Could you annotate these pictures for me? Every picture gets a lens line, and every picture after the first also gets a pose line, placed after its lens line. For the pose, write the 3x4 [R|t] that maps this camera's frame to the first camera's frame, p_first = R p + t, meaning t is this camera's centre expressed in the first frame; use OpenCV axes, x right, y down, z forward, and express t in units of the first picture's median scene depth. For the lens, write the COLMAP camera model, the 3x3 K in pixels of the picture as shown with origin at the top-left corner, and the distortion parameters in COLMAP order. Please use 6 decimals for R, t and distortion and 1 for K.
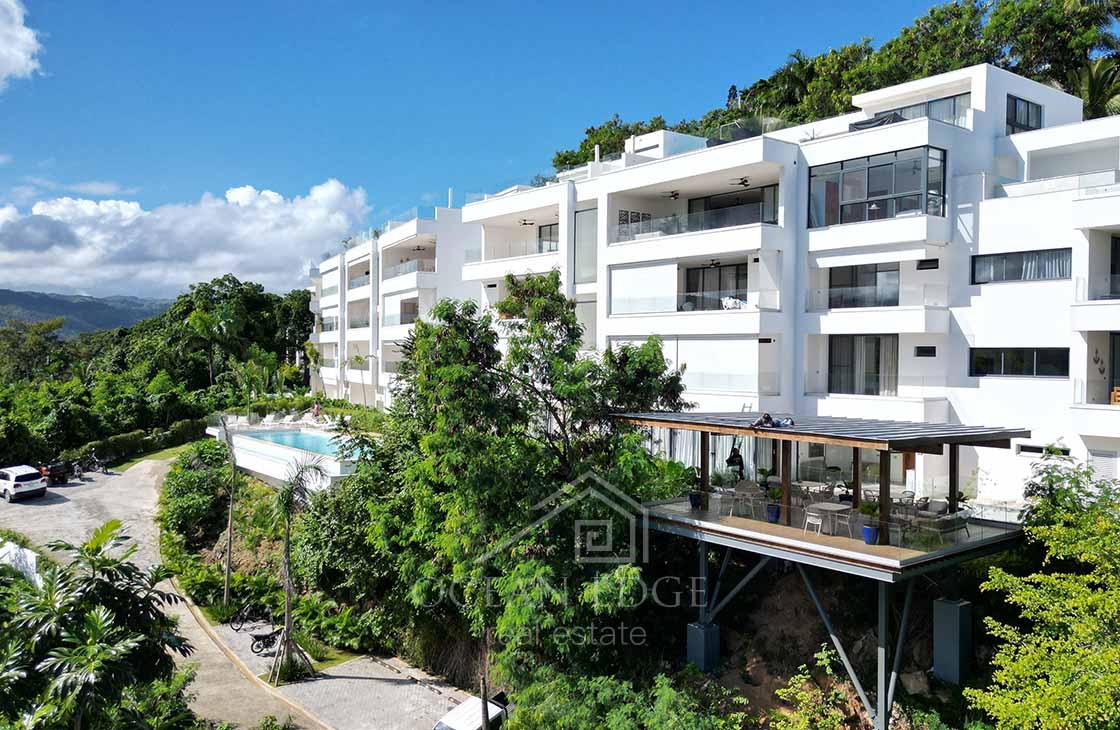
lens RADIAL K [[917.6, 0, 564.4], [0, 917.6, 365.2], [0, 0, 1]] dist [0.043841, -0.007221]
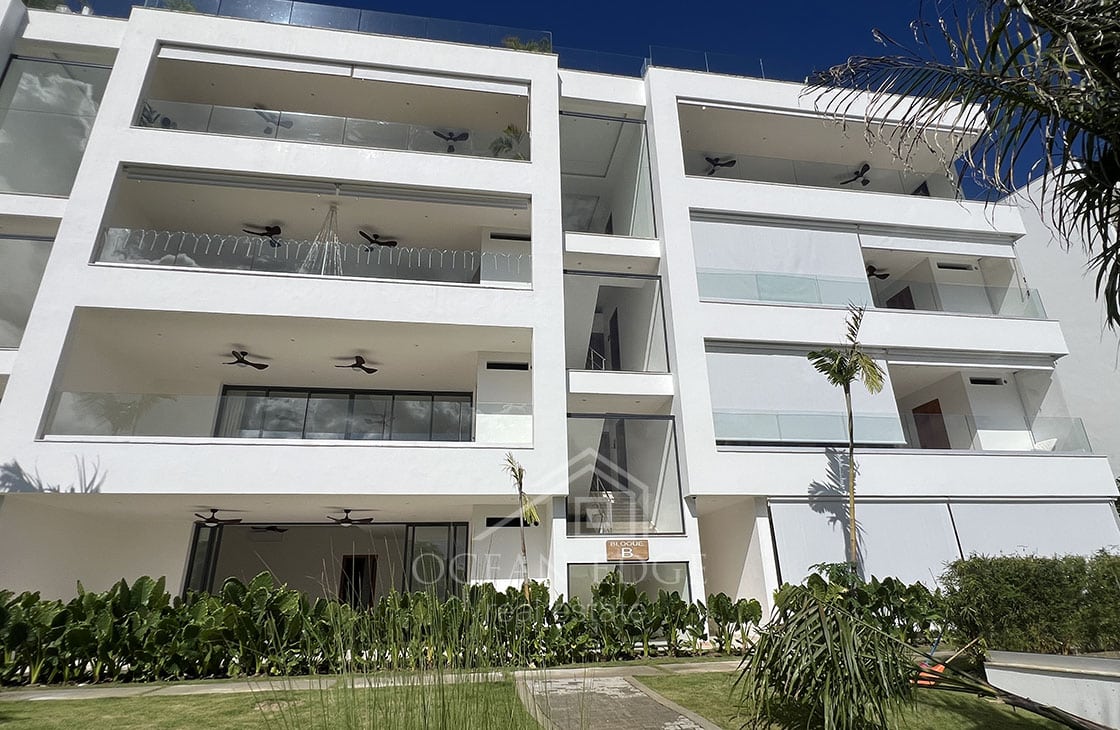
lens RADIAL K [[585.5, 0, 561.4], [0, 585.5, 368.6], [0, 0, 1]] dist [0.002590, 0.000083]
pose [[0.293110, 0.336246, 0.895000, -0.516354], [0.027474, 0.932766, -0.359433, 0.065138], [-0.955684, 0.129942, 0.264165, 1.367878]]
